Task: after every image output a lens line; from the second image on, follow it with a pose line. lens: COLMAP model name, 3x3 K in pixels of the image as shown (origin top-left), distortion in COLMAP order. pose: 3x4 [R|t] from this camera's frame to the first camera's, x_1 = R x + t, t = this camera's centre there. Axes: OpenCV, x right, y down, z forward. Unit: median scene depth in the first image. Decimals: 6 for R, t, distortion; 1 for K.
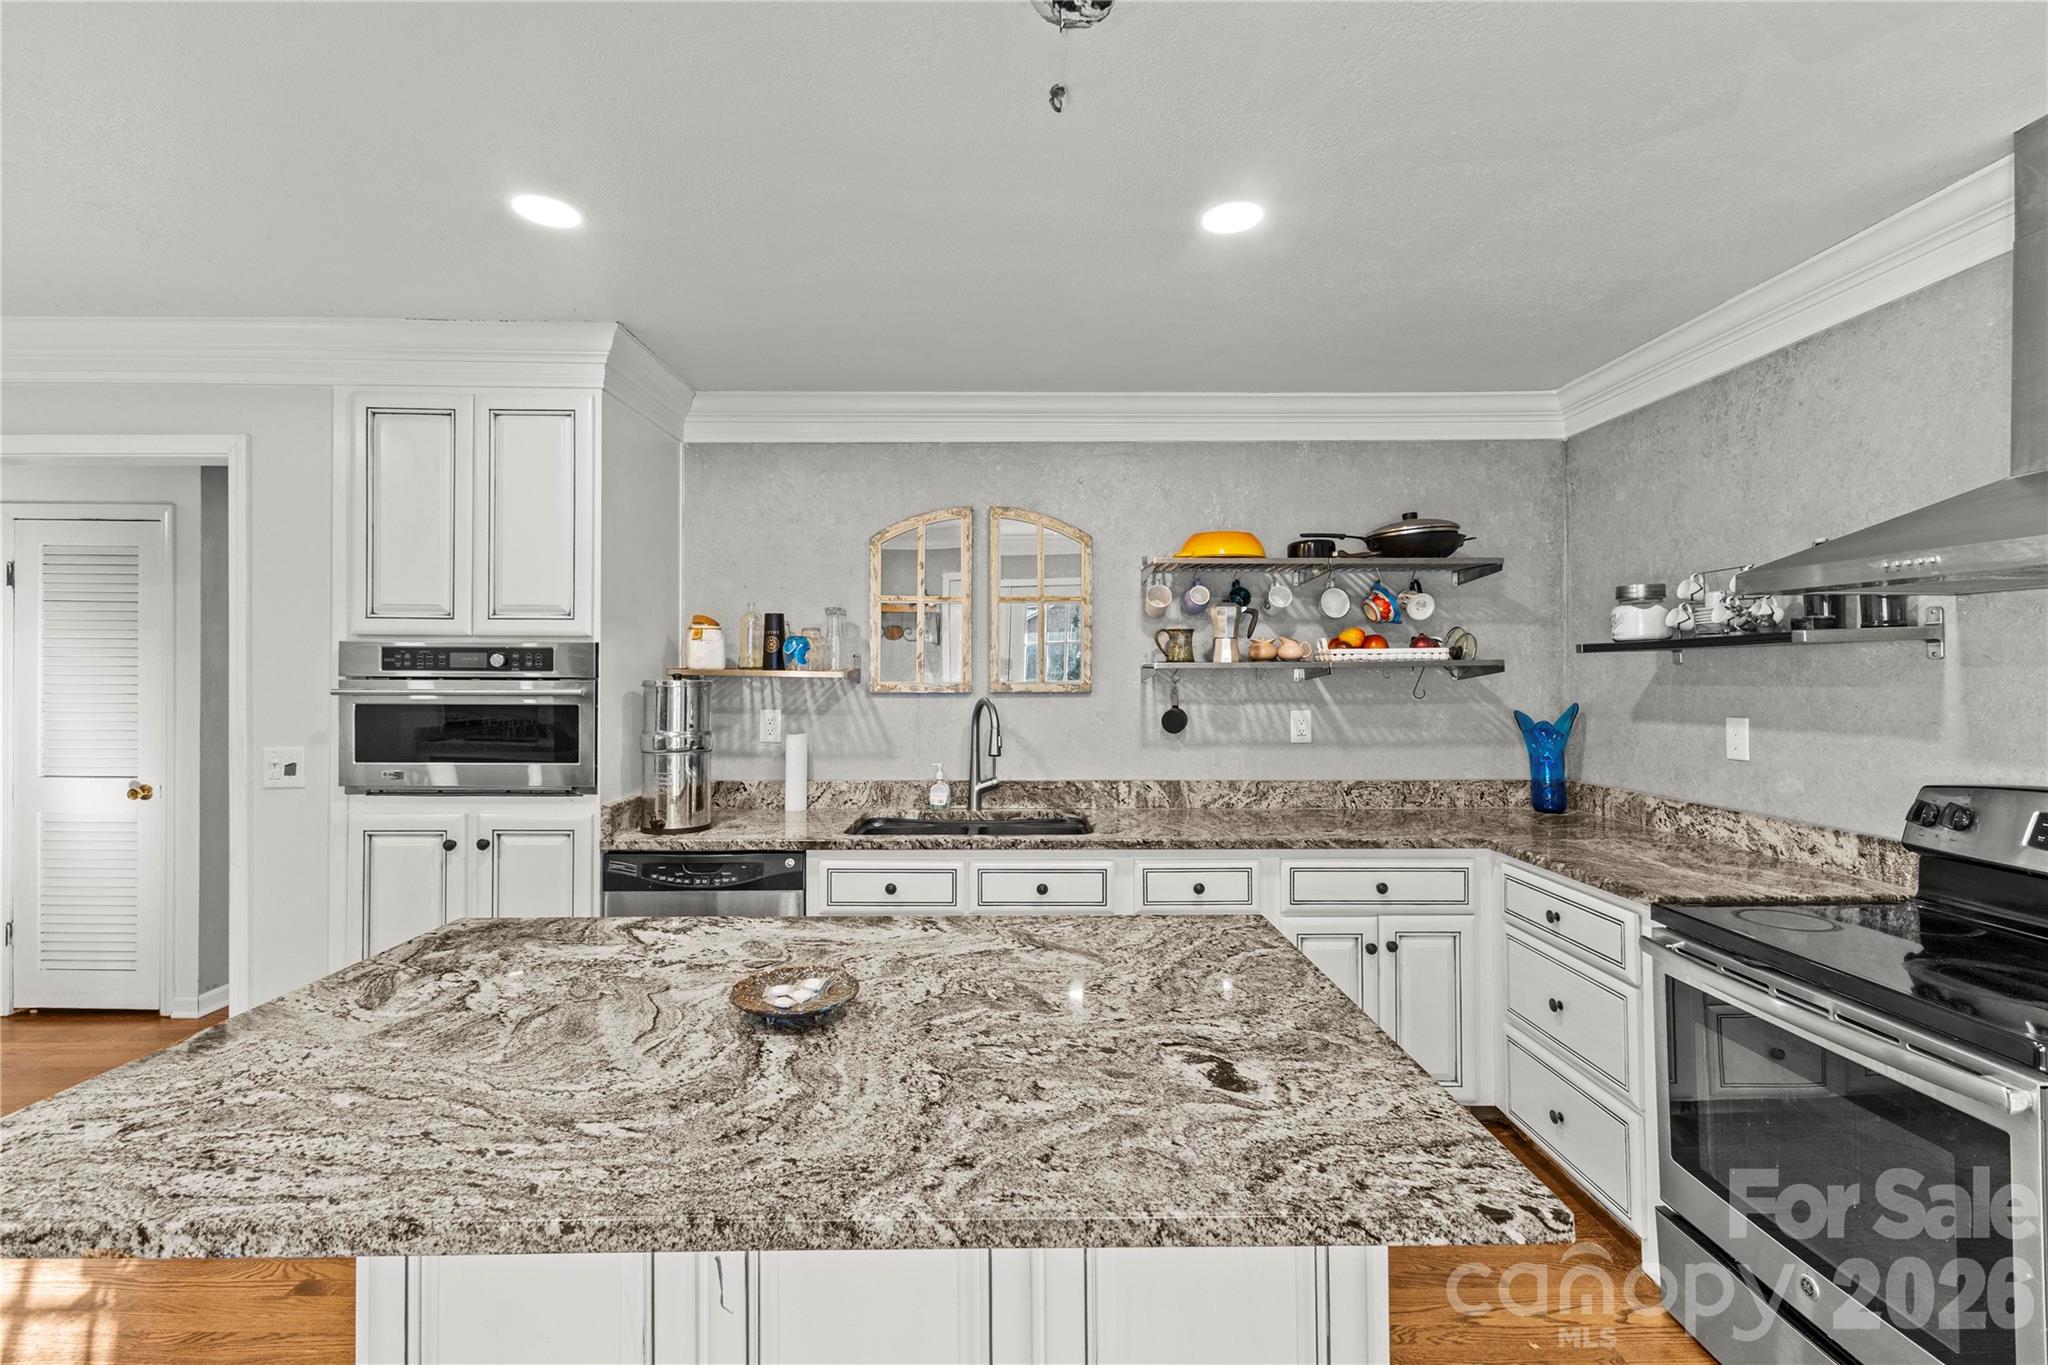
lens RADIAL K [[881.5, 0, 1019.0], [0, 881.5, 671.6], [0, 0, 1]] dist [0.007595, -0.001024]
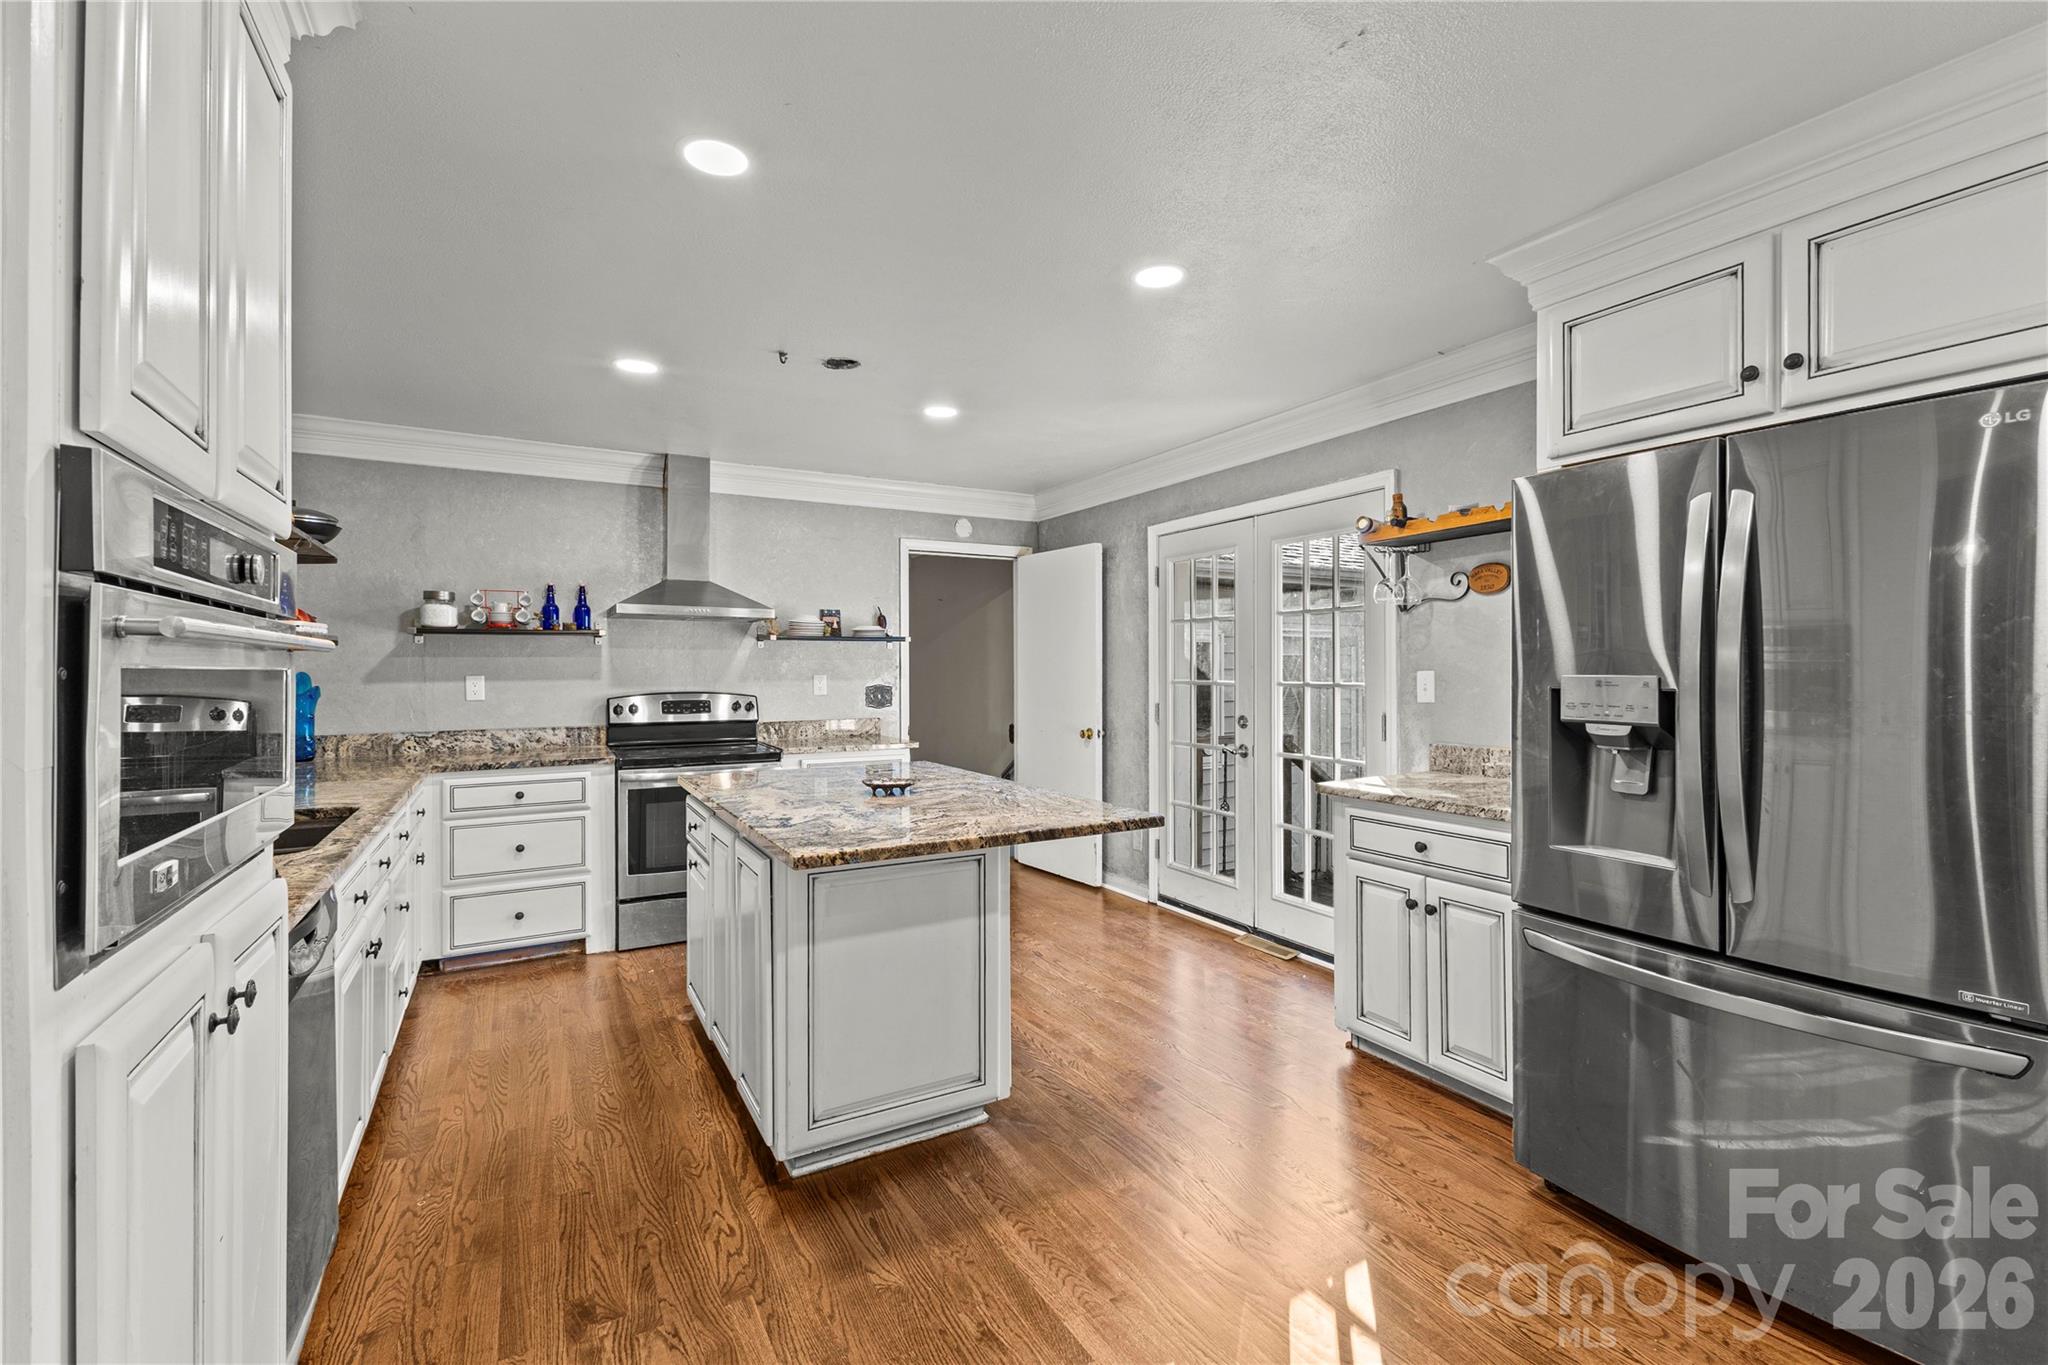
lens RADIAL K [[881.5, 0, 1029.2], [0, 881.5, 668.3], [0, 0, 1]] dist [0.007595, -0.001024]
pose [[-0.484409, 0.000420, 0.874841, -0.992252], [-0.000599, 0.999999, -0.000812, 0.031795], [-0.874841, -0.000917, -0.484409, 0.738371]]
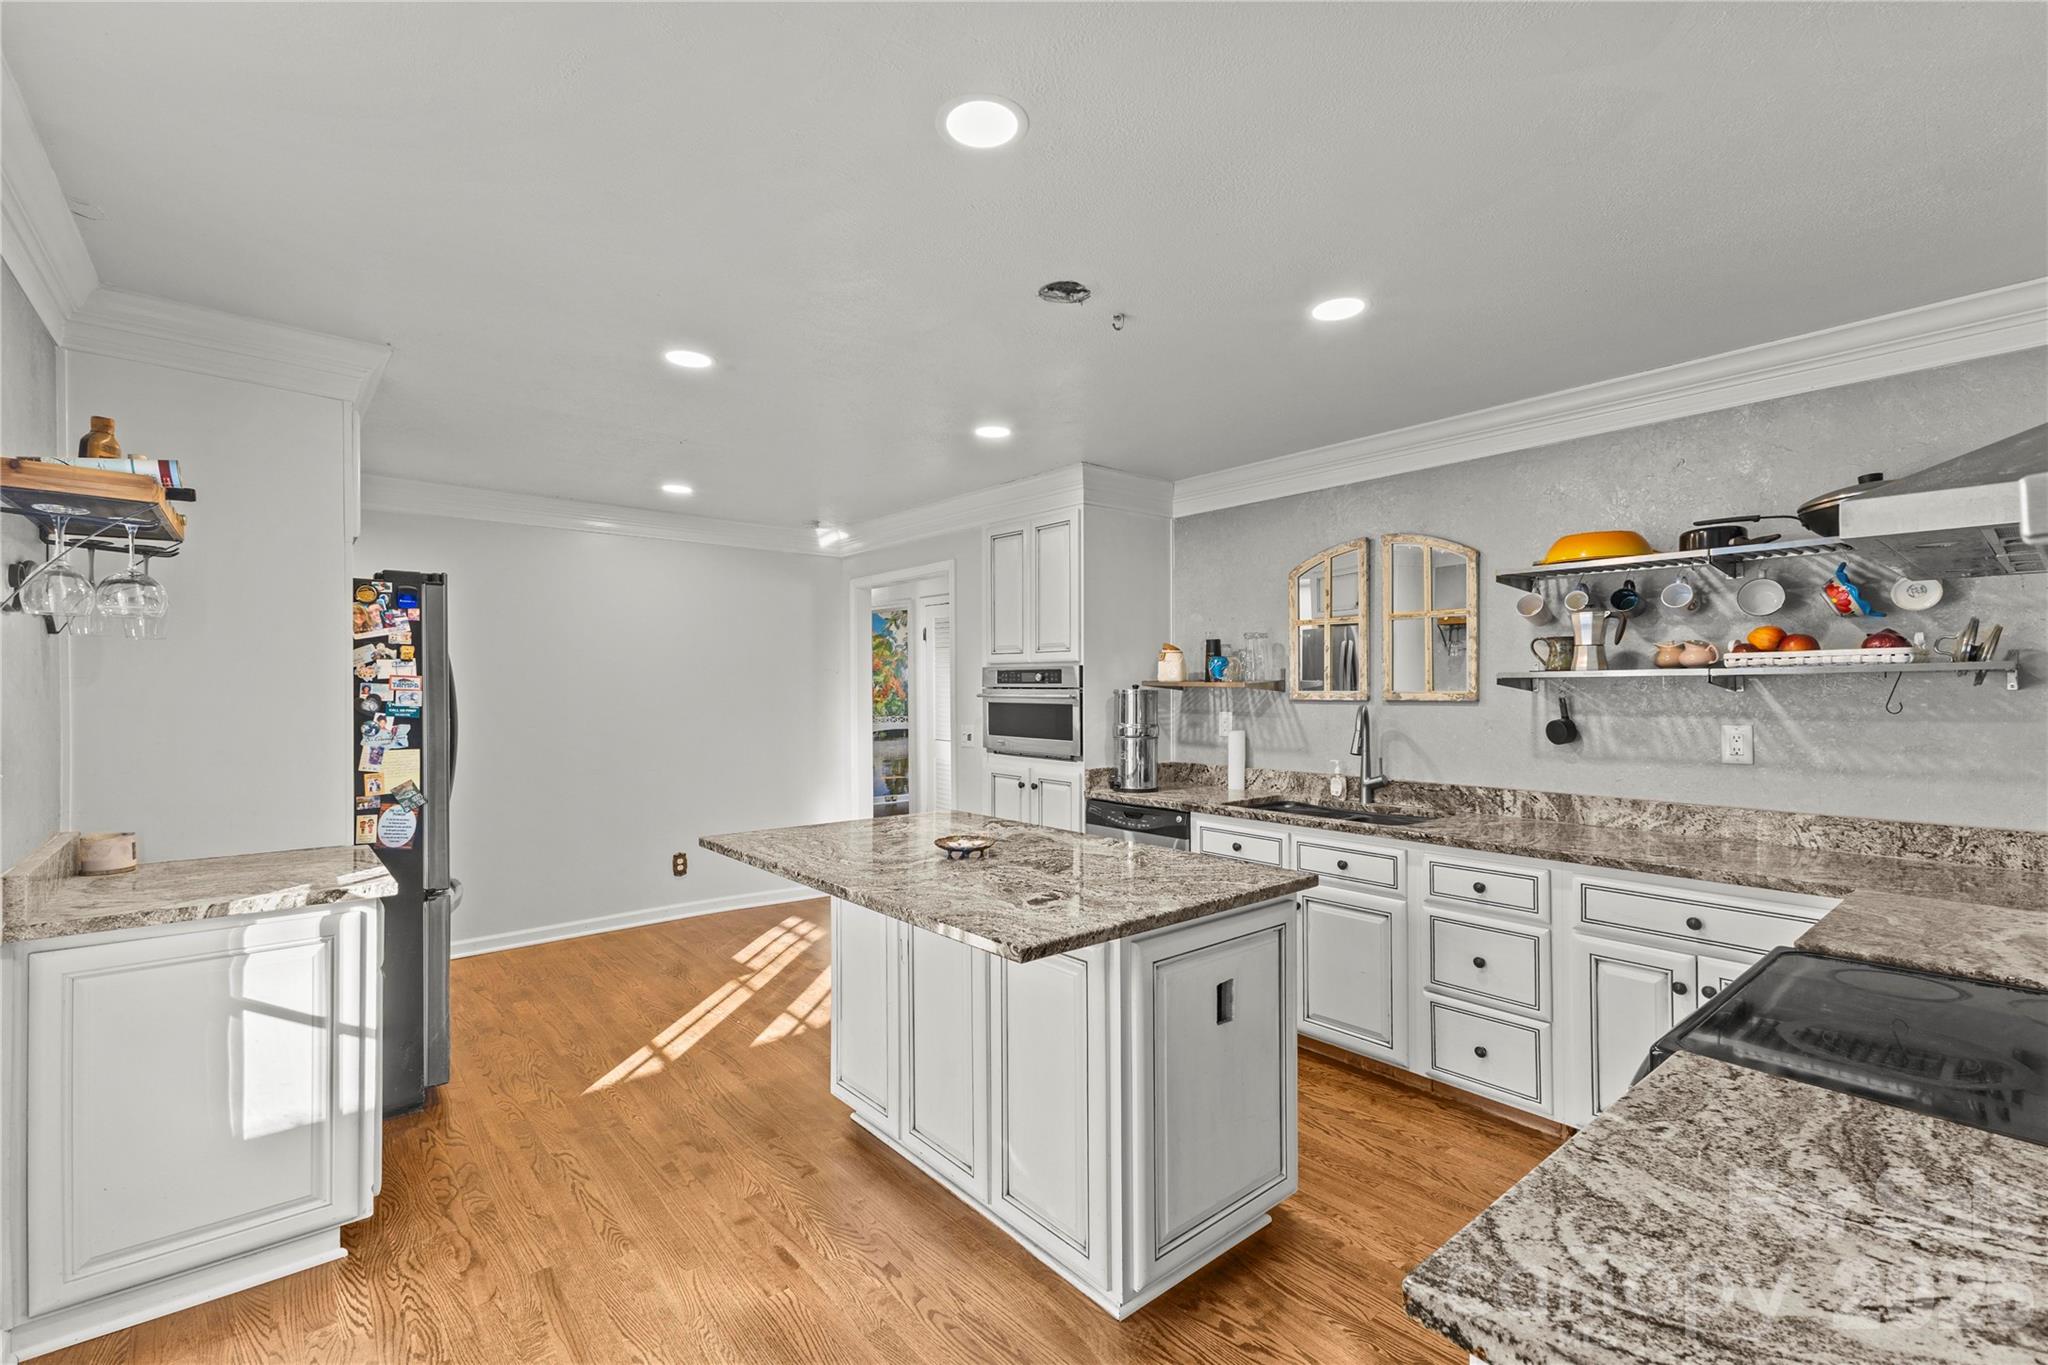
lens RADIAL K [[881.5, 0, 1026.4], [0, 881.5, 695.9], [0, 0, 1]] dist [0.007595, -0.001024]
pose [[0.640216, 0.006550, -0.768167, 0.577979], [0.006184, 0.999887, 0.013679, -0.000275], [0.768170, -0.013508, 0.640104, -0.074637]]
